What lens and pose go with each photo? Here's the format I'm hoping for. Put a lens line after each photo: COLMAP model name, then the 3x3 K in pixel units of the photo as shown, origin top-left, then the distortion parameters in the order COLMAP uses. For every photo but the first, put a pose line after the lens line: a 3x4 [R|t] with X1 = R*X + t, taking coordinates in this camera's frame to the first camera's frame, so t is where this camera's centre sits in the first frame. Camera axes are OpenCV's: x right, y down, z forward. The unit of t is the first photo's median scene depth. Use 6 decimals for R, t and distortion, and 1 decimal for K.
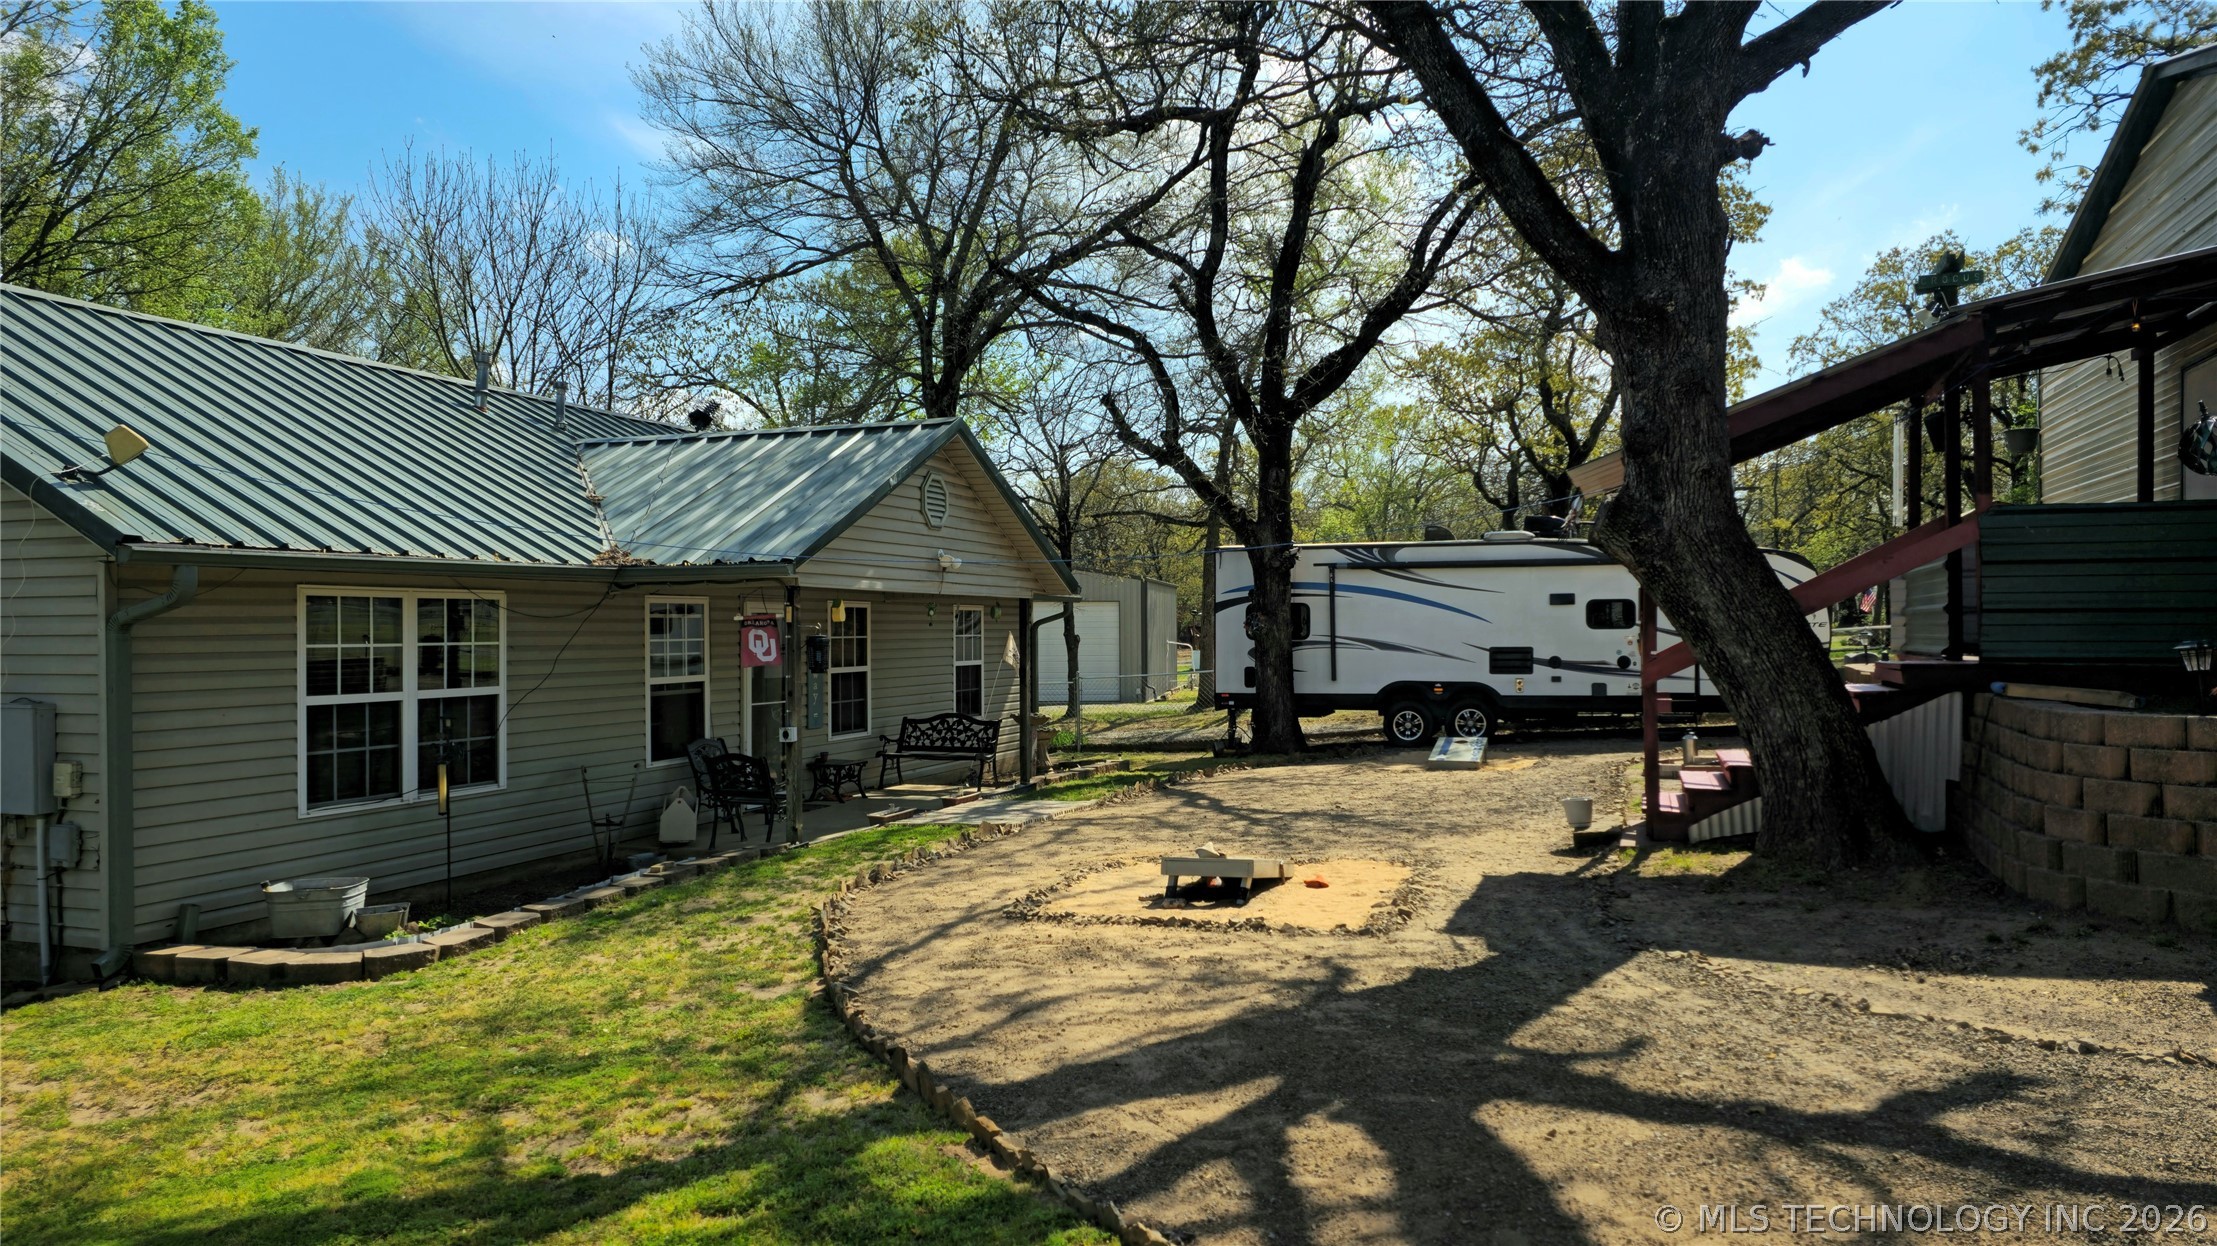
lens RADIAL K [[1450.5, 0, 1125.9], [0, 1450.5, 625.8], [0, 0, 1]] dist [0.075509, -0.073967]
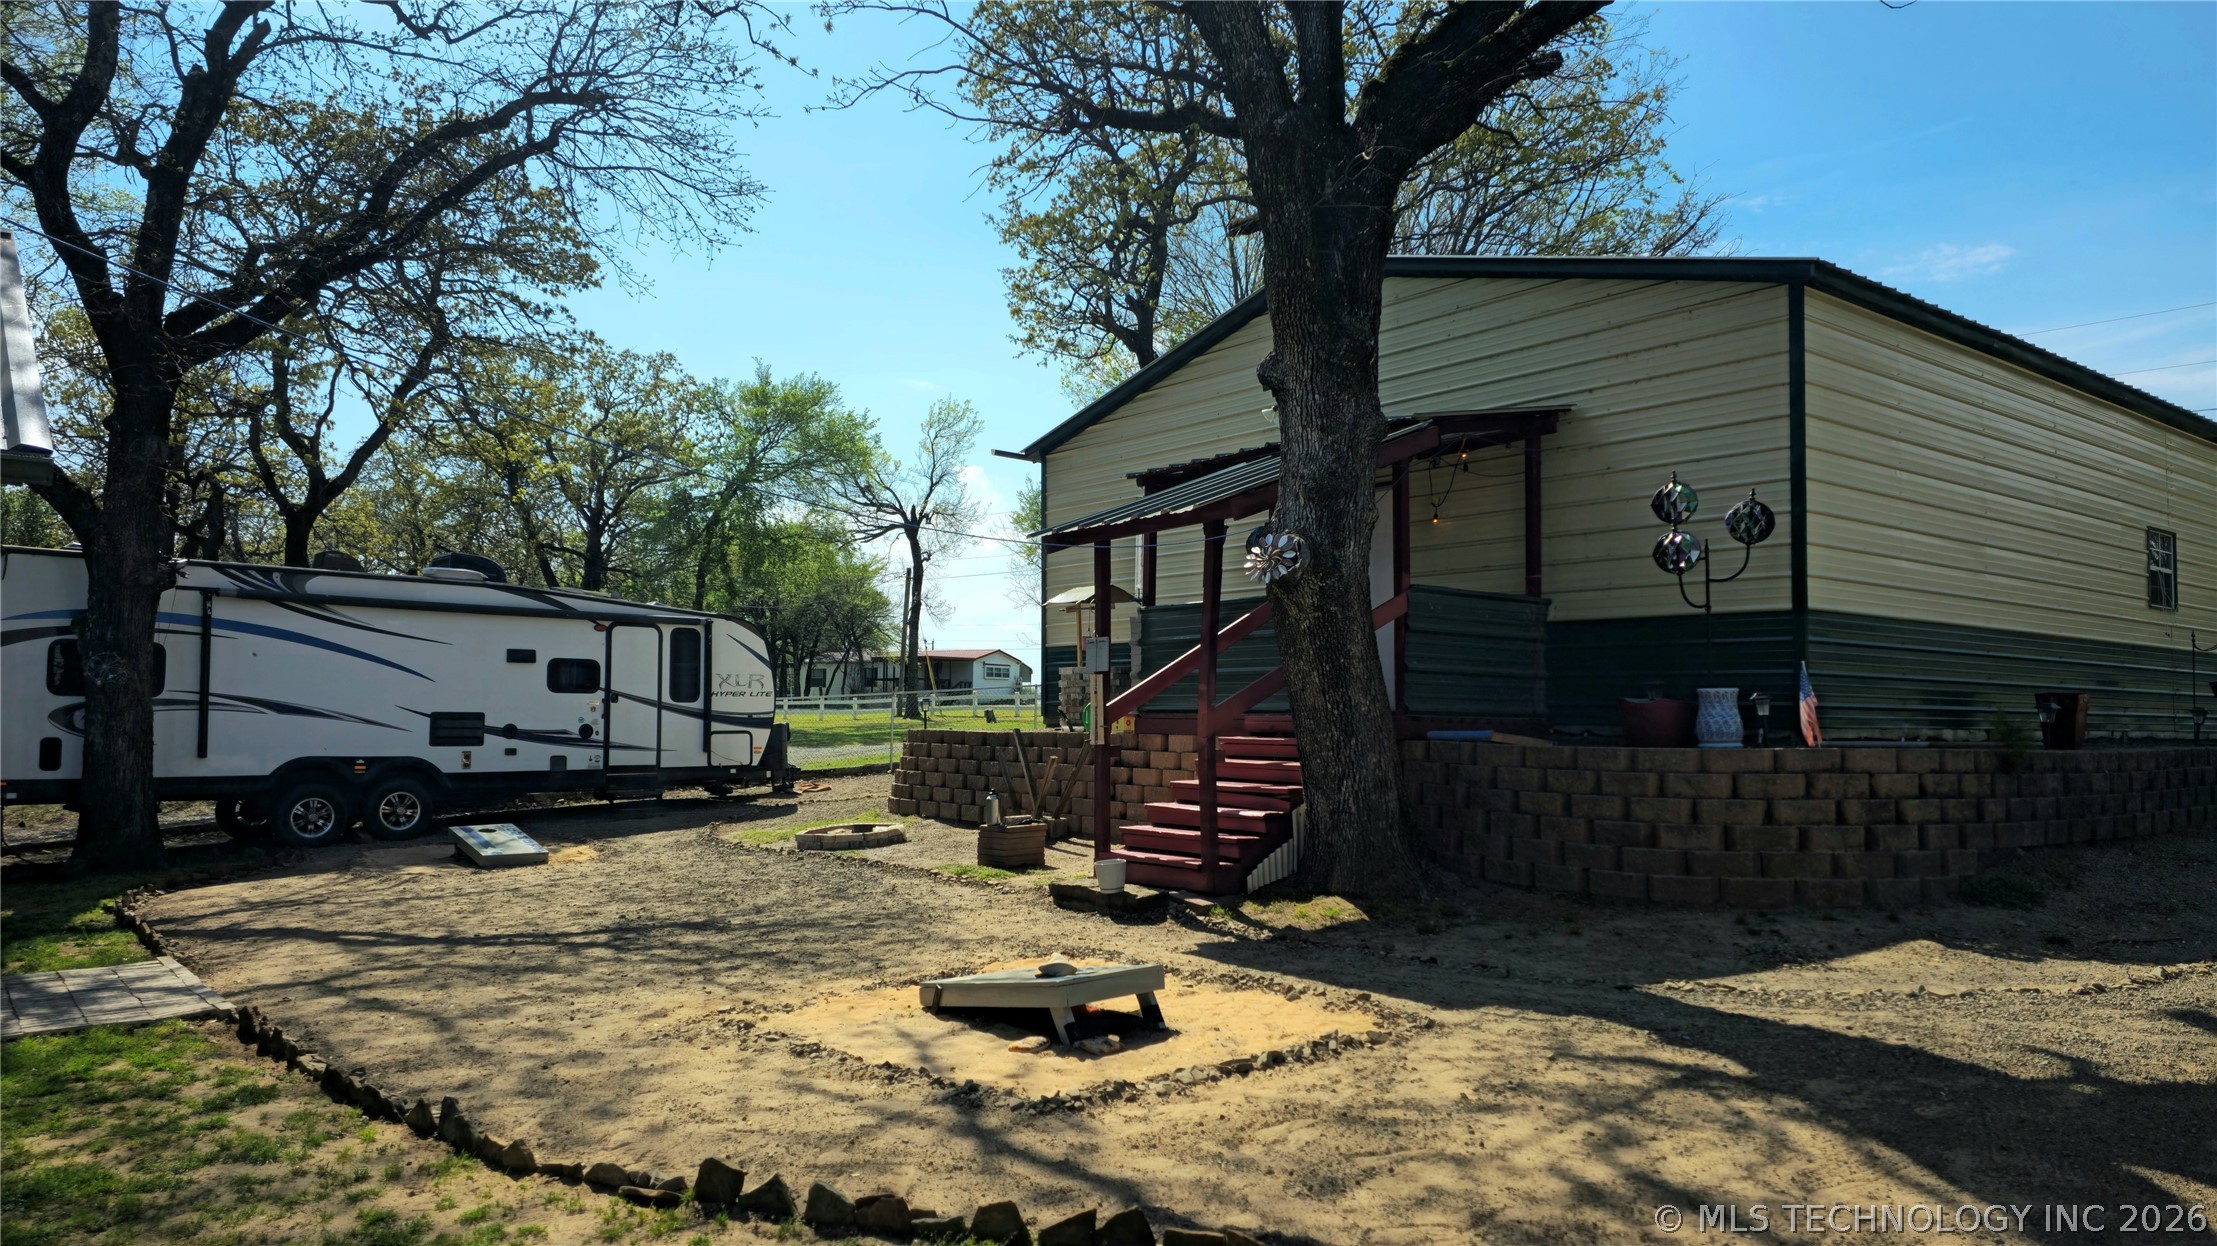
lens RADIAL K [[1450.5, 0, 1114.8], [0, 1450.5, 623.0], [0, 0, 1]] dist [0.075509, -0.073967]
pose [[0.522679, 0.070223, 0.849633, -0.239282], [-0.016592, 0.997251, -0.072217, 0.017972], [-0.852368, 0.023649, 0.522407, 0.267443]]
